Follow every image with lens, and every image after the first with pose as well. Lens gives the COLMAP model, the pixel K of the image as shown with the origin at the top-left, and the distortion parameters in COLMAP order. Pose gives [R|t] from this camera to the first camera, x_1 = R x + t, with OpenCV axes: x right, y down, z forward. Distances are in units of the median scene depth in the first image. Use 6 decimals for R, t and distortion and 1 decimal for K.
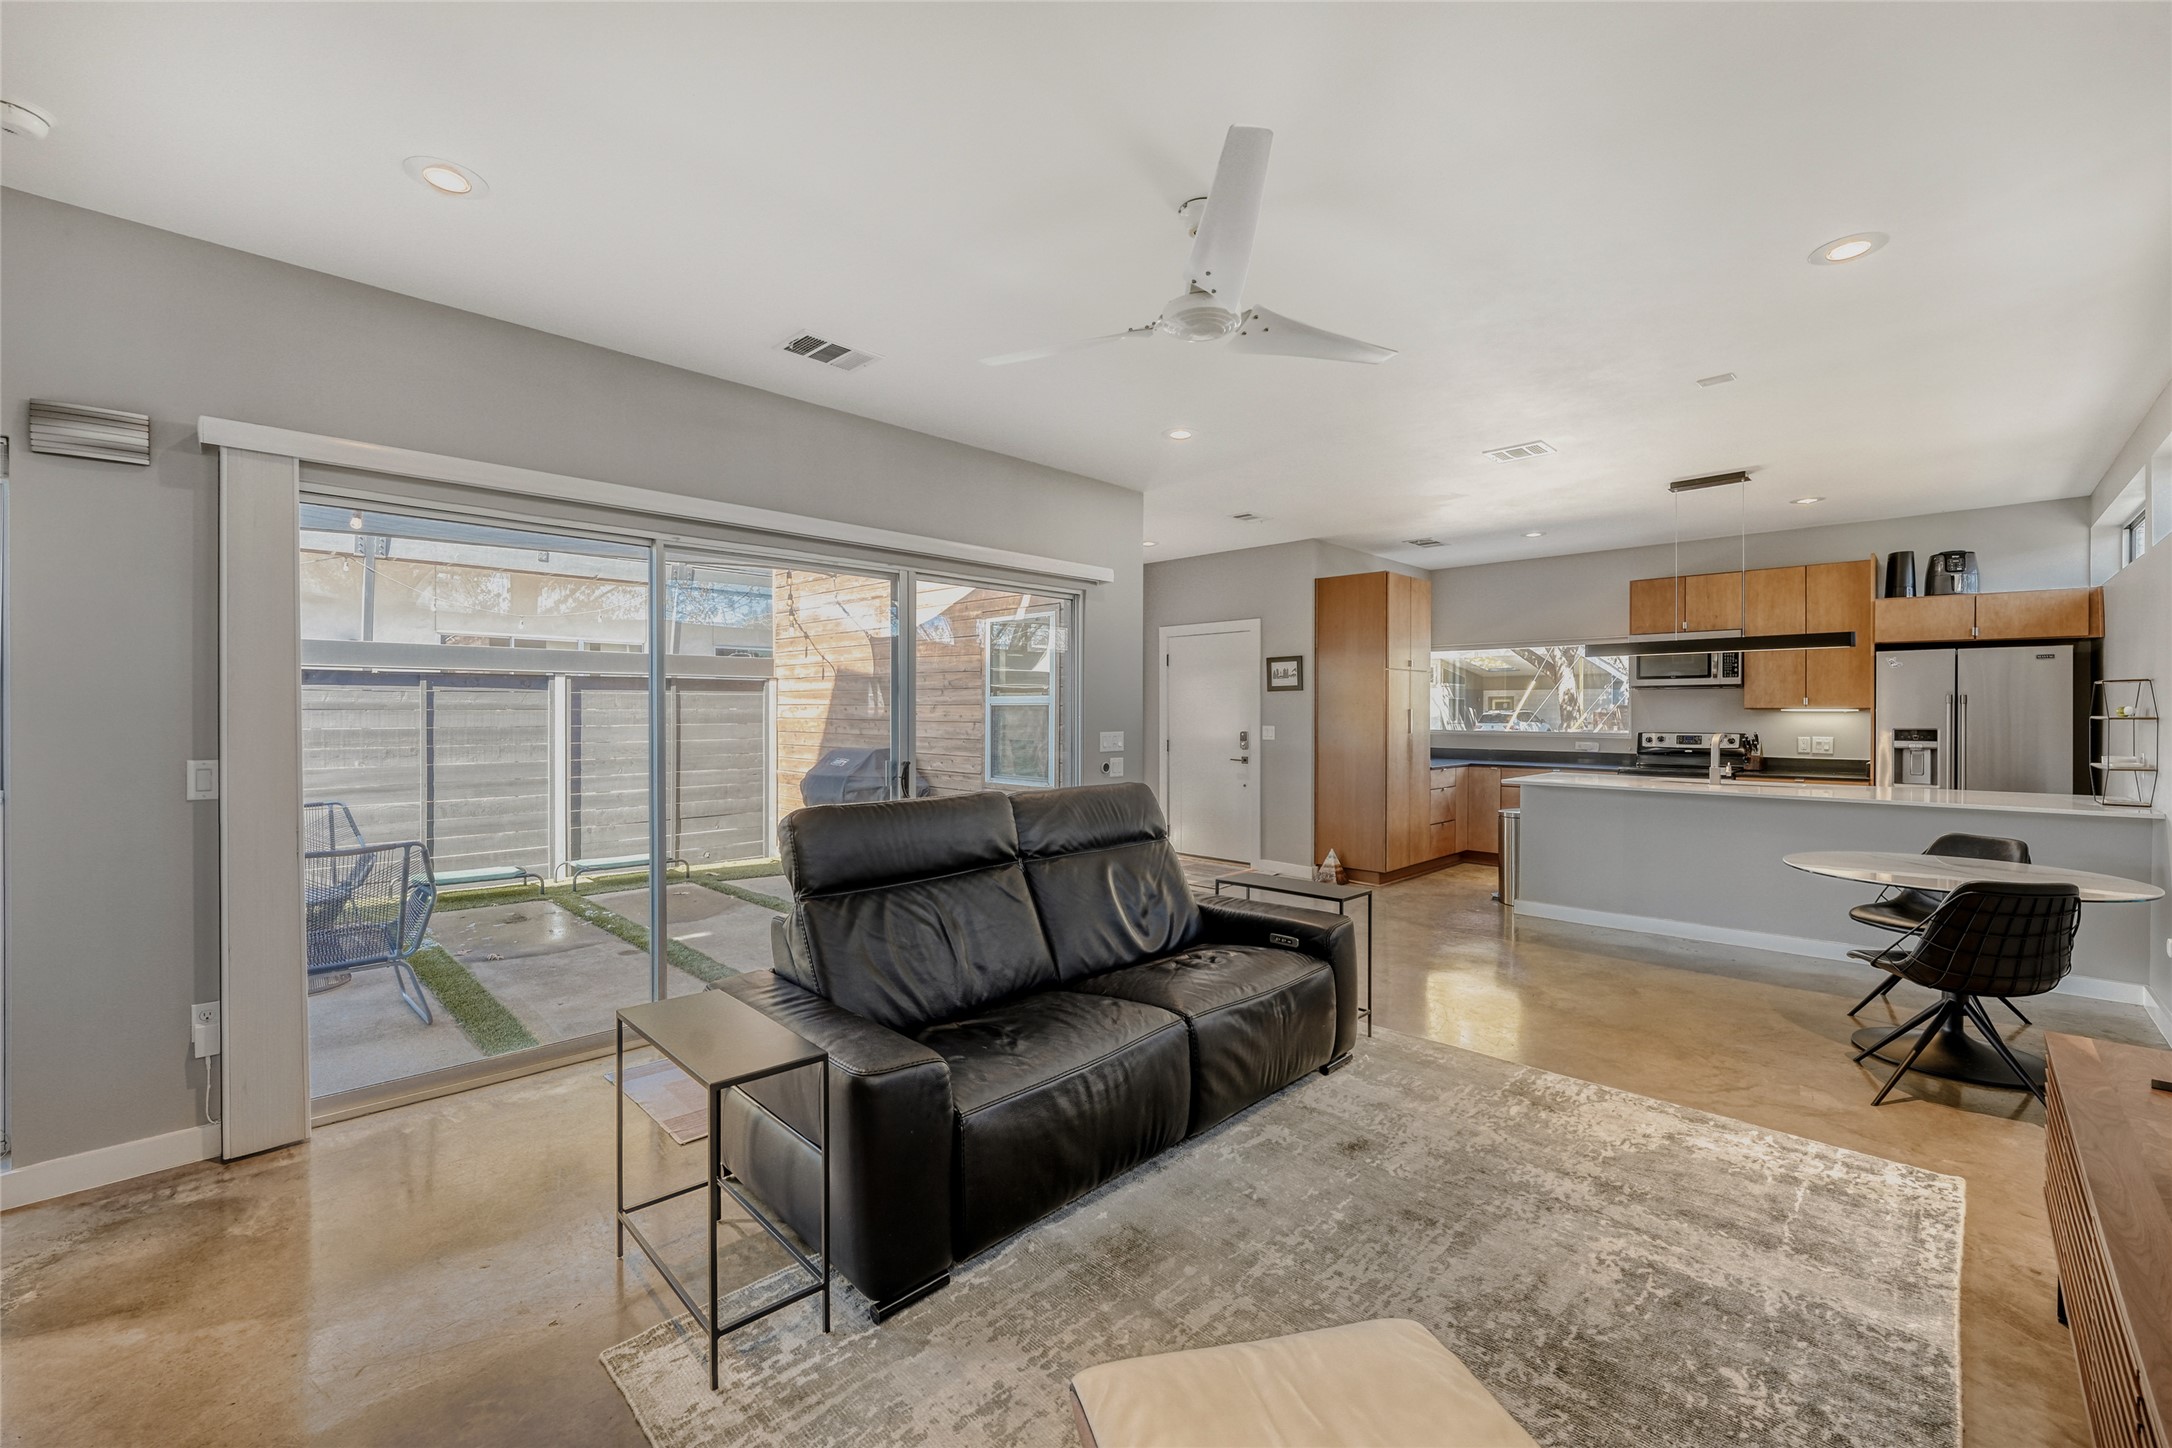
lens RADIAL K [[872.8, 0, 1086.7], [0, 872.8, 716.5], [0, 0, 1]] dist [-0.017217, 0.000661]
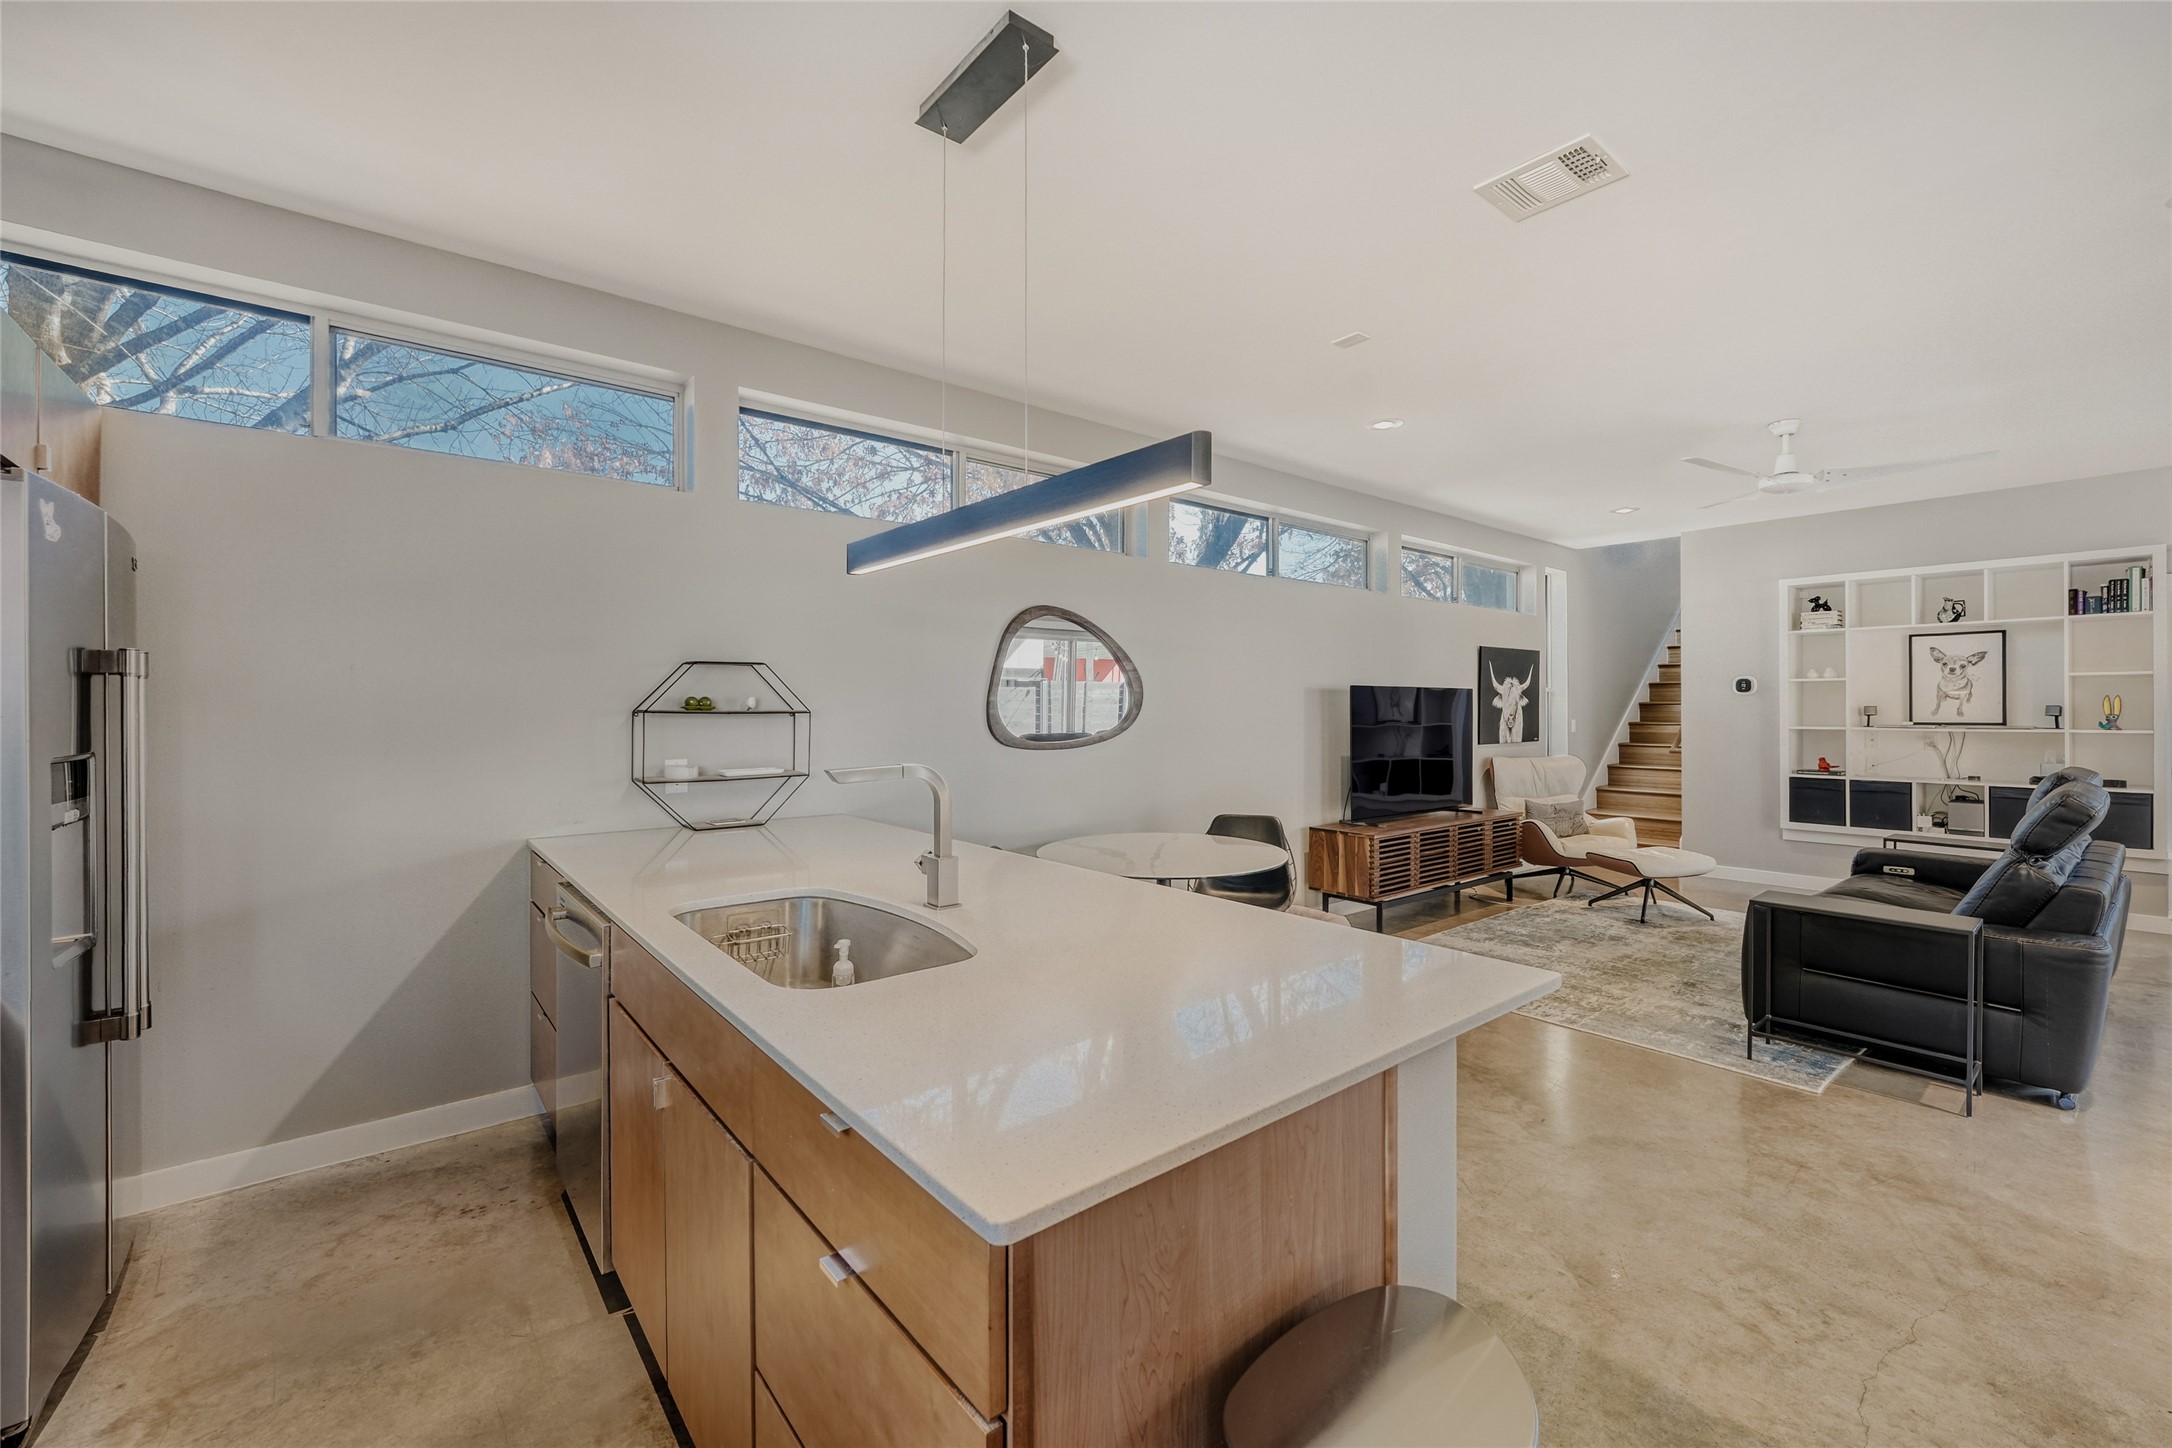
lens RADIAL K [[872.8, 0, 1074.7], [0, 872.8, 711.3], [0, 0, 1]] dist [-0.017217, 0.000661]
pose [[-0.992971, -0.000704, 0.118354, 0.500418], [0.000320, 0.999963, 0.008632, -0.003221], [-0.118355, 0.008609, -0.992934, 1.070803]]
